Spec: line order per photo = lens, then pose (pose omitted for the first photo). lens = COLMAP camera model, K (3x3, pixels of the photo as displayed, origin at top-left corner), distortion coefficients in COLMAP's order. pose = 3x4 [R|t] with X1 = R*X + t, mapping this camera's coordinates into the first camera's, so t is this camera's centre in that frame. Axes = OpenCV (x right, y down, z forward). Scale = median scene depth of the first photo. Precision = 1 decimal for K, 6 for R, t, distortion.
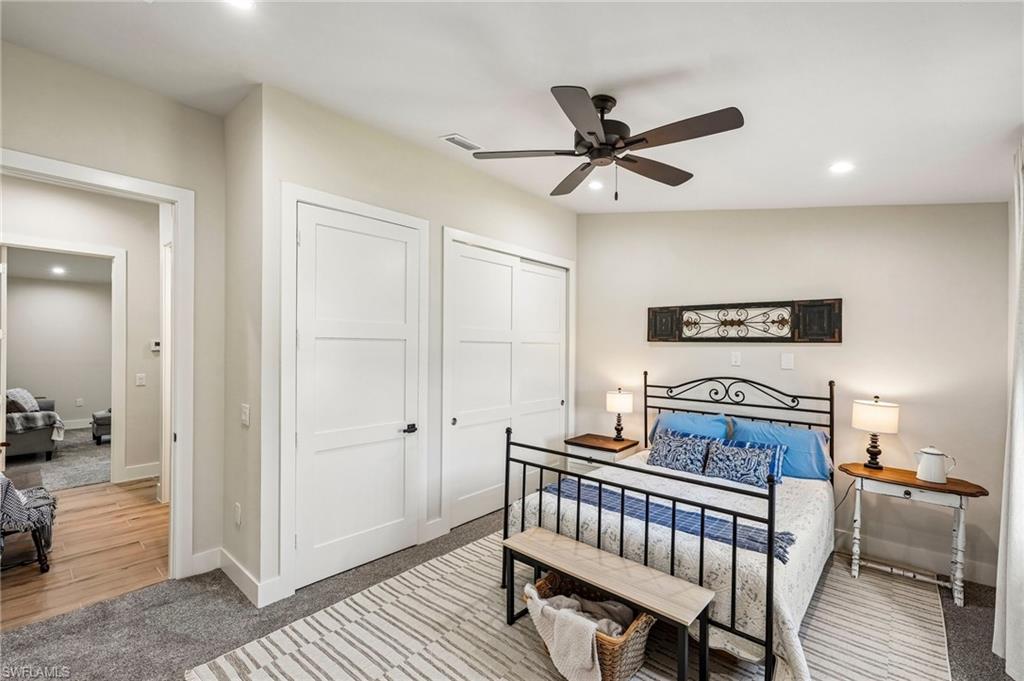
lens RADIAL K [[448.4, 0, 530.9], [0, 448.4, 350.7], [0, 0, 1]] dist [-0.014742, 0.006148]
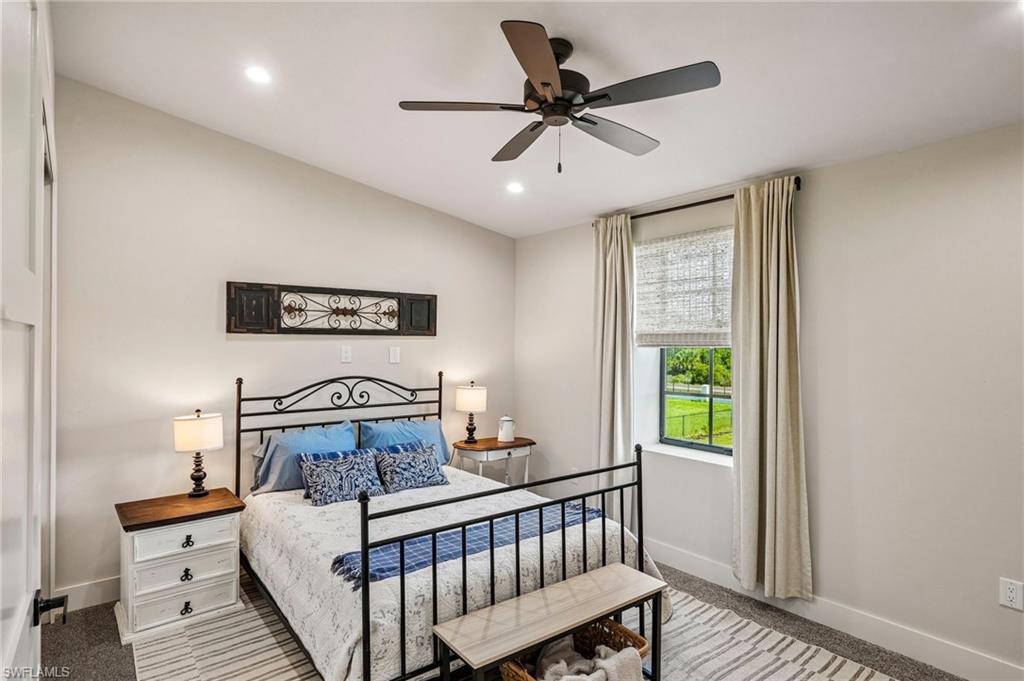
lens RADIAL K [[532.4, 0, 508.4], [0, 532.4, 345.9], [0, 0, 1]] dist [-0.021818, 0.003791]
pose [[0.200267, -0.017639, 0.979583, -0.485287], [0.009678, 0.999825, 0.016025, -0.011665], [-0.979694, 0.006271, 0.200402, 0.516163]]
